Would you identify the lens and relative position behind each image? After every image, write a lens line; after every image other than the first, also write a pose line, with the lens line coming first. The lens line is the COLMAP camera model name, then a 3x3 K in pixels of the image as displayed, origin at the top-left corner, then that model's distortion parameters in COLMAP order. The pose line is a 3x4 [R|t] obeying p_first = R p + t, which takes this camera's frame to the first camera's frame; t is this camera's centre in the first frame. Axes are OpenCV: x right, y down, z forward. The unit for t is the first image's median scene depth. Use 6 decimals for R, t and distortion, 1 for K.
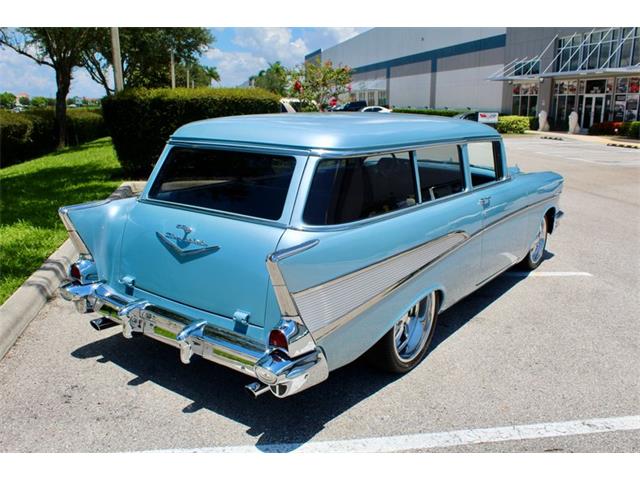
lens RADIAL K [[583.5, 0, 320.0], [0, 583.5, 240.0], [0, 0, 1]] dist [-0.161527, 0.163959]
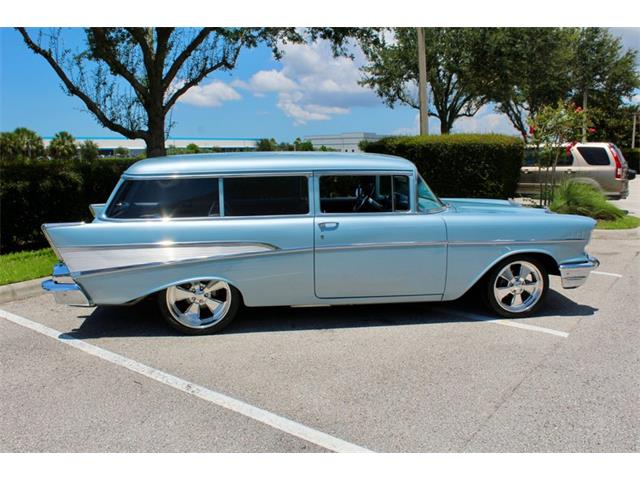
lens RADIAL K [[583.5, 0, 320.0], [0, 583.5, 240.0], [0, 0, 1]] dist [-0.161527, 0.163959]
pose [[0.695305, 0.089424, -0.713130, 0.152884], [-0.146370, 0.989053, -0.018689, -0.001961], [0.703652, 0.117375, 0.700783, 0.024553]]
